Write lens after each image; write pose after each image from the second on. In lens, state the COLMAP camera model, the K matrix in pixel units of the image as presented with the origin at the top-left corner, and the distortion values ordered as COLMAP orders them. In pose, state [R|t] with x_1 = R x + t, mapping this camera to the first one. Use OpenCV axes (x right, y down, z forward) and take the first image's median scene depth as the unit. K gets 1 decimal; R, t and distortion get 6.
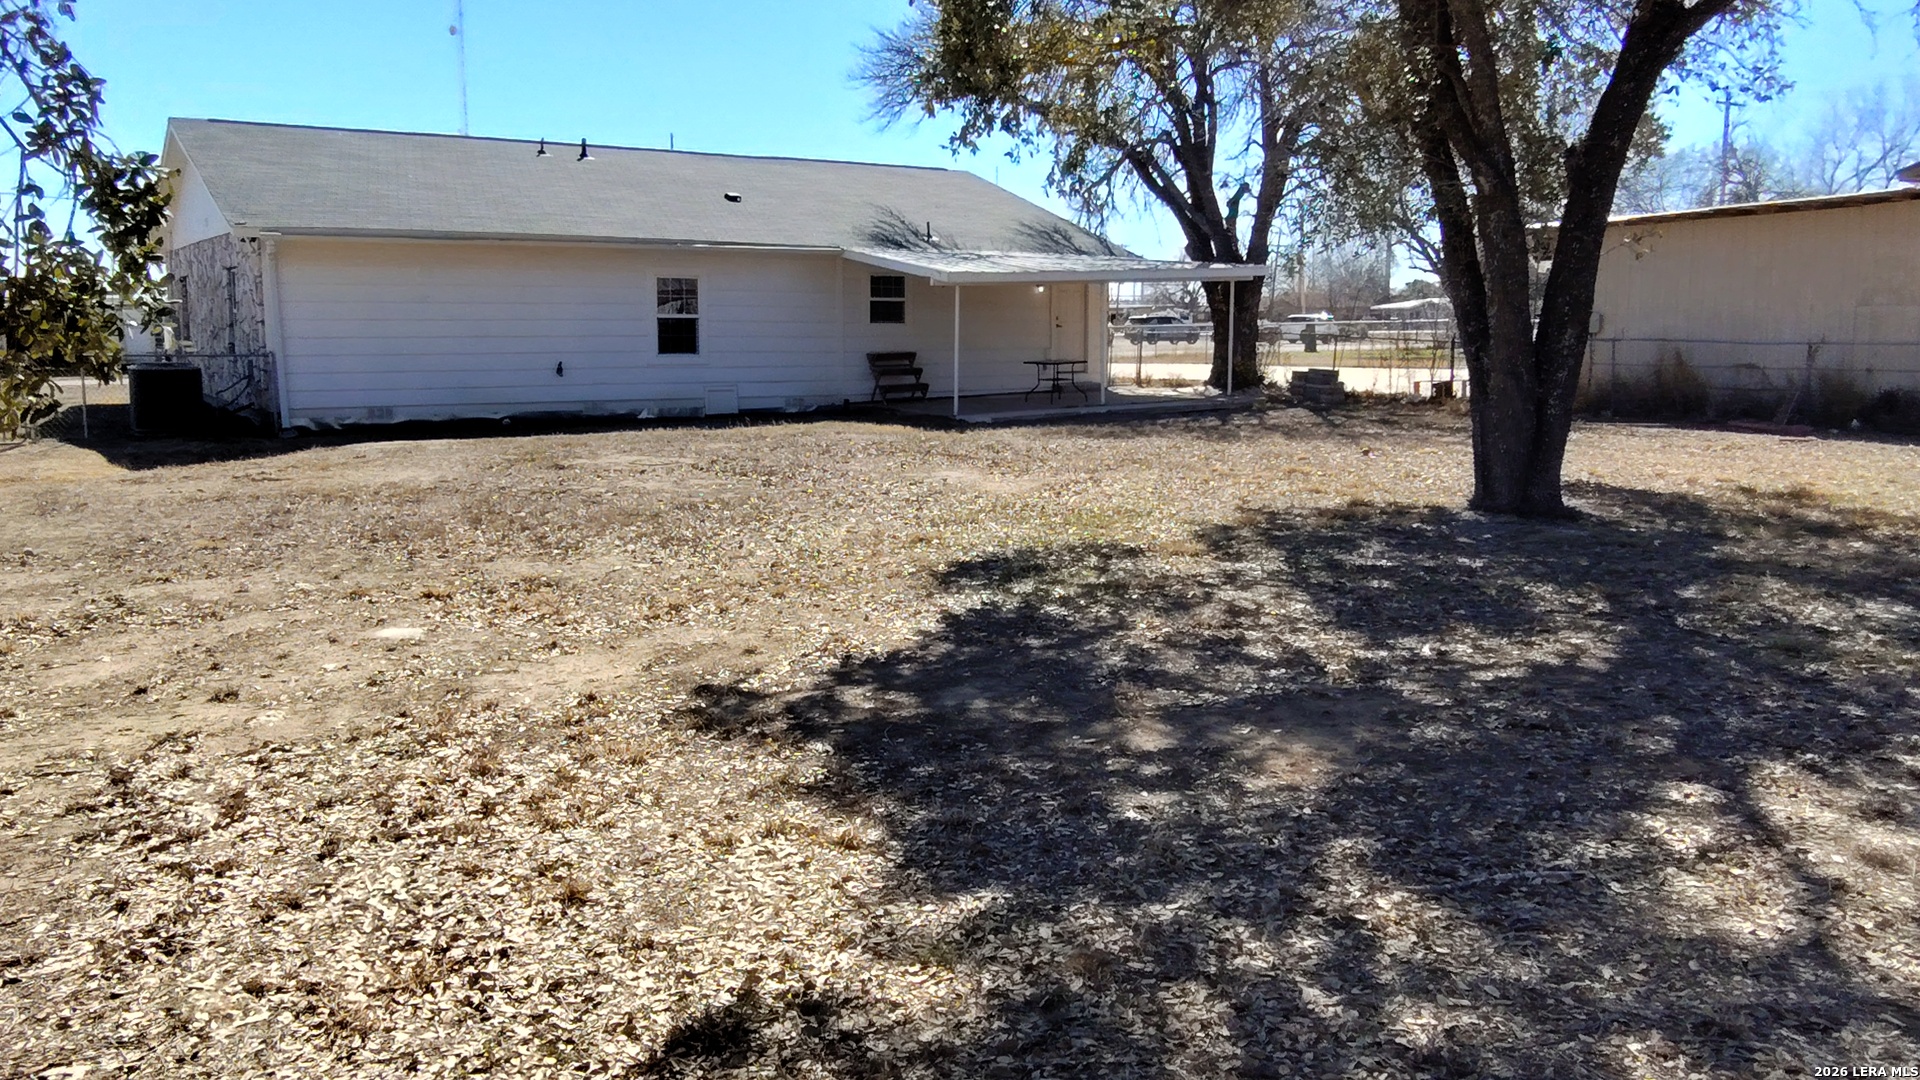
lens RADIAL K [[1491.9, 0, 960.0], [0, 1491.9, 540.0], [0, 0, 1]] dist [-0.005405, 0.014238]
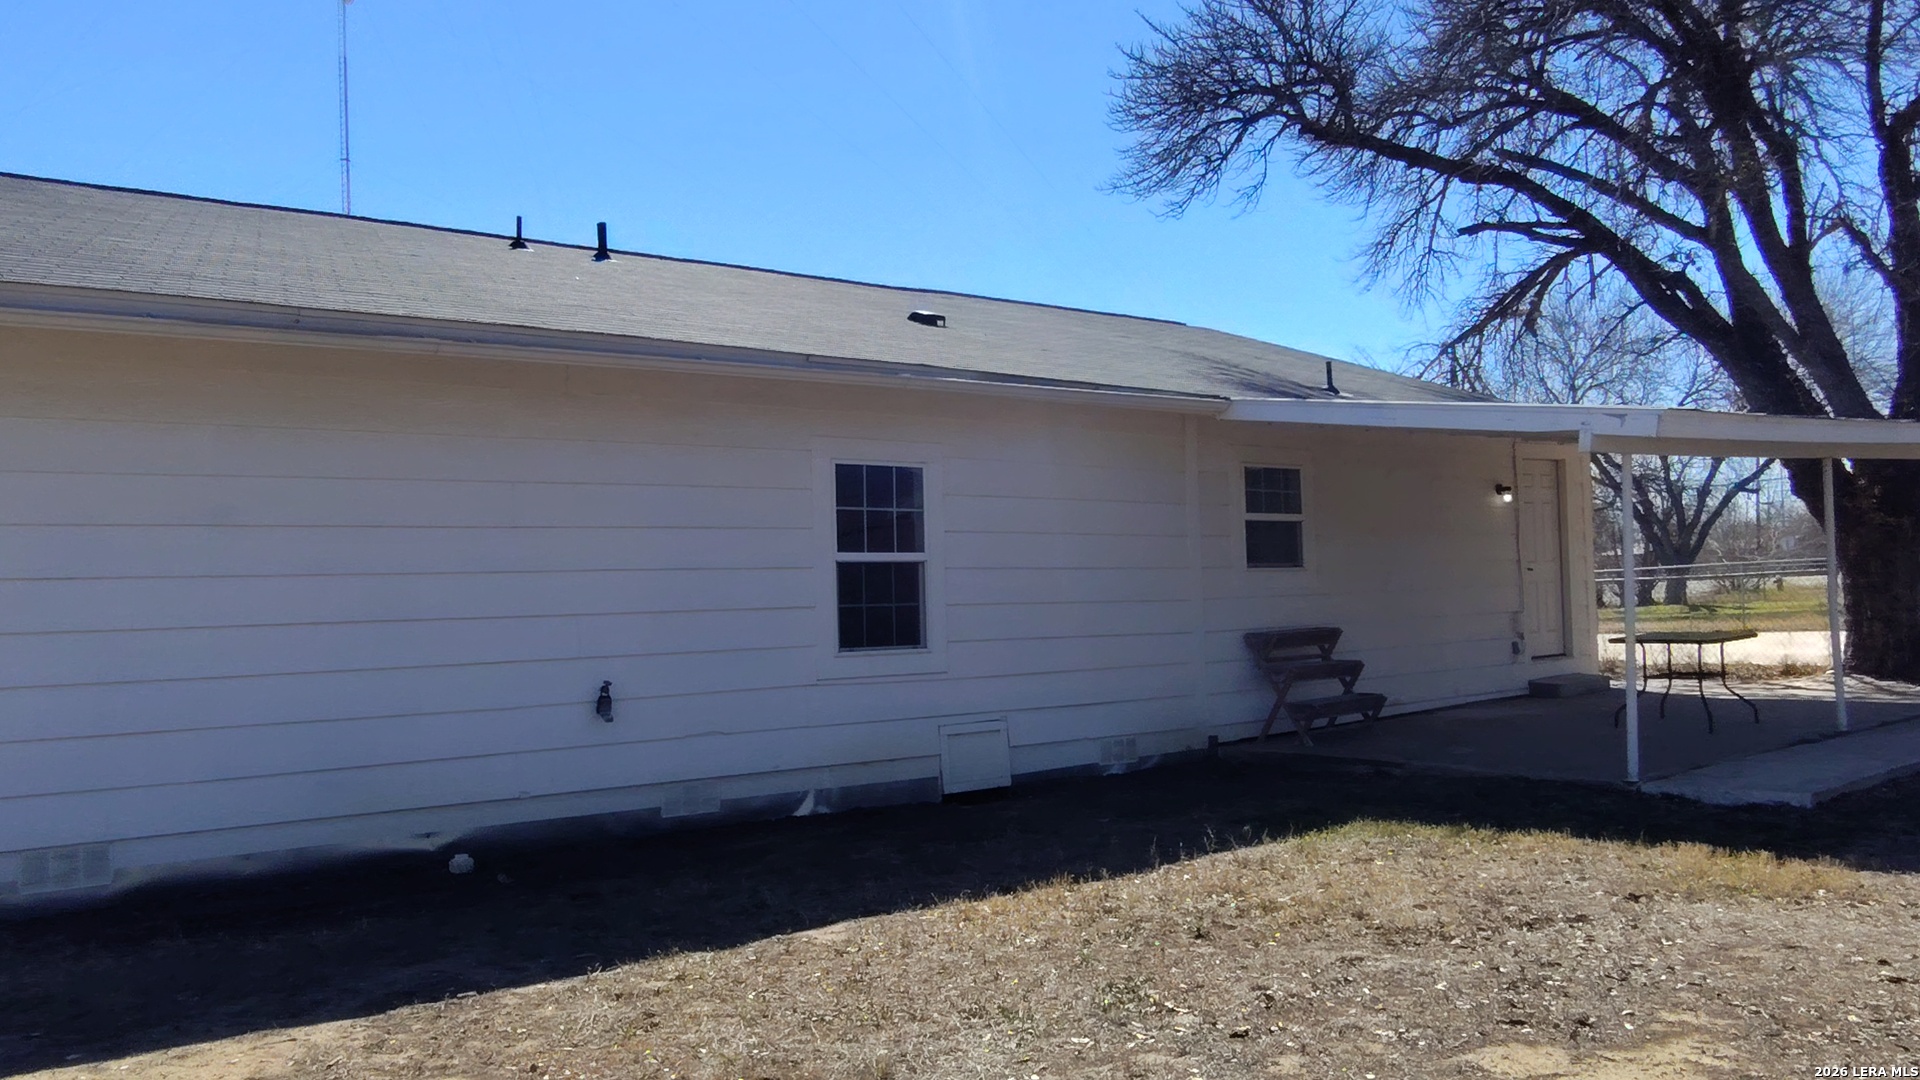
lens RADIAL K [[1485.1, 0, 957.8], [0, 1485.1, 555.8], [0, 0, 1]] dist [-0.002099, -0.000893]
pose [[0.996759, -0.025964, 0.076135, -0.621913], [0.038557, 0.984875, -0.168919, -0.252935], [-0.070598, 0.171307, 0.982685, 1.870206]]
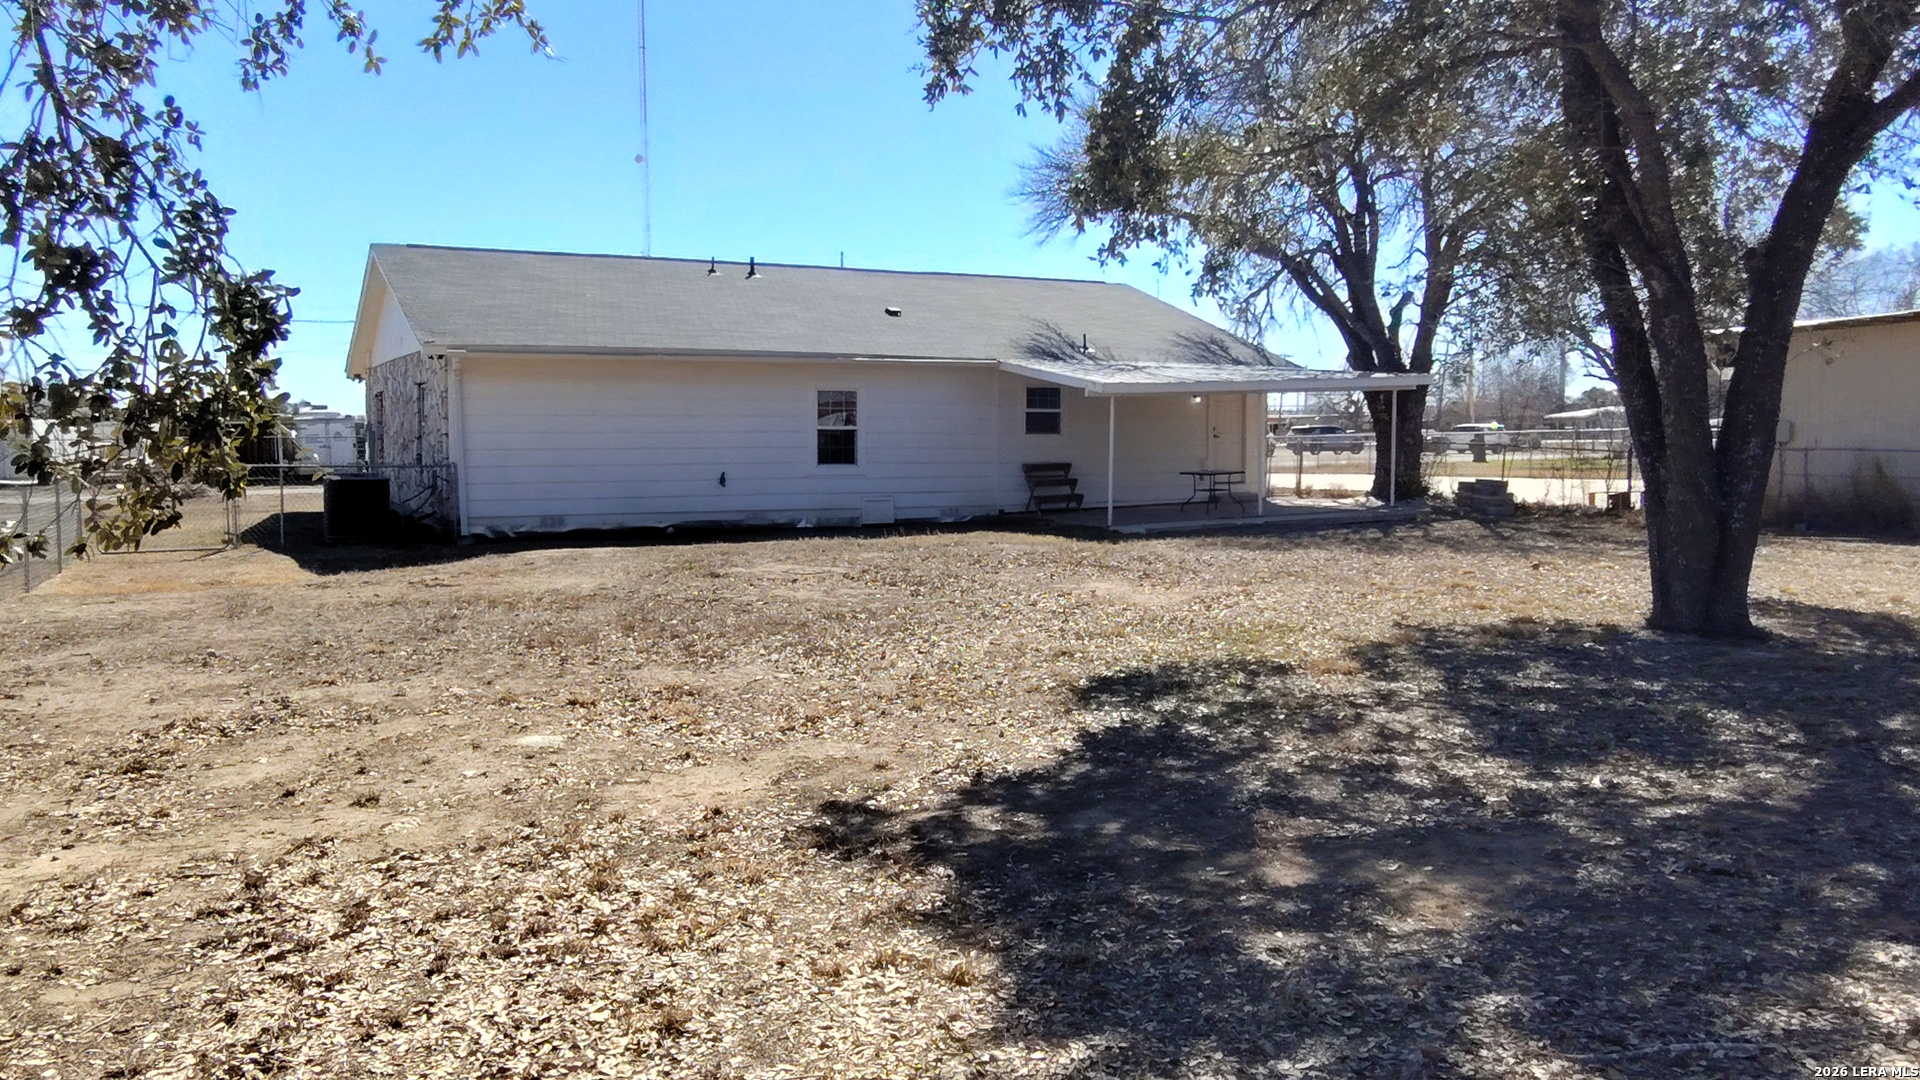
lens RADIAL K [[1485.1, 0, 957.8], [0, 1485.1, 555.8], [0, 0, 1]] dist [-0.002099, -0.000893]
pose [[0.994037, 0.006124, -0.108872, 0.012139], [-0.012901, 0.998014, -0.061650, -0.003498], [0.108278, 0.062687, 0.992142, 0.021094]]
